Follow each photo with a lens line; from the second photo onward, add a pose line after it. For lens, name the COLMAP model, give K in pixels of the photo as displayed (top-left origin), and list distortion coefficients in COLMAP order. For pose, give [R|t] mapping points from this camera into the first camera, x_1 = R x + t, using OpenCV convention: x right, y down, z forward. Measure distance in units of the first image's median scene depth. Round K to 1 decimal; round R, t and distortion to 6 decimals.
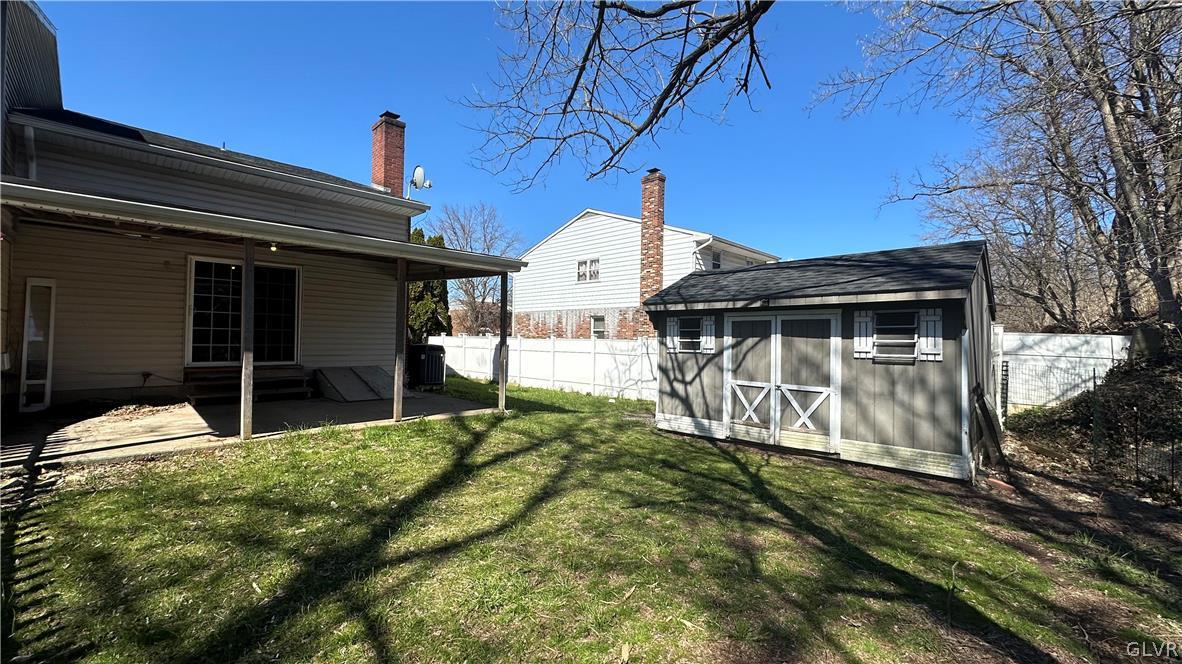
lens RADIAL K [[477.4, 0, 592.8], [0, 477.4, 330.7], [0, 0, 1]] dist [-0.002829, -0.000656]
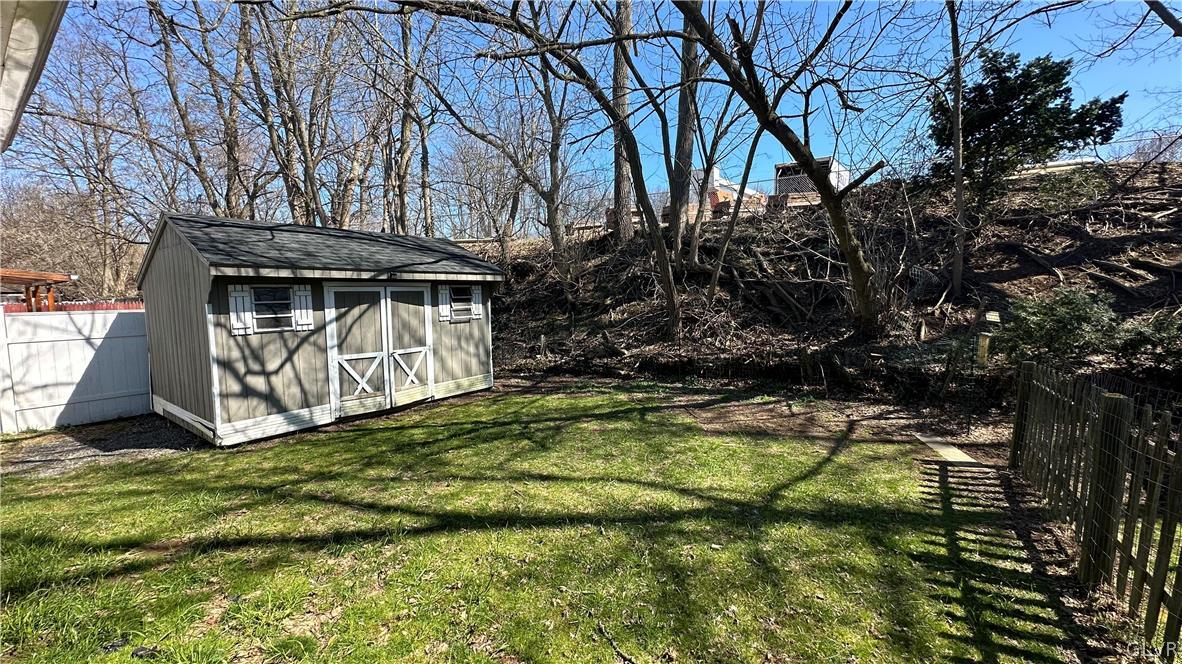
lens RADIAL K [[477.4, 0, 592.8], [0, 477.4, 330.7], [0, 0, 1]] dist [-0.002829, -0.000656]
pose [[-0.156126, -0.091056, 0.983531, -0.770384], [-0.009292, 0.995833, 0.090720, -0.037629], [-0.987693, 0.005025, -0.156322, 0.744984]]
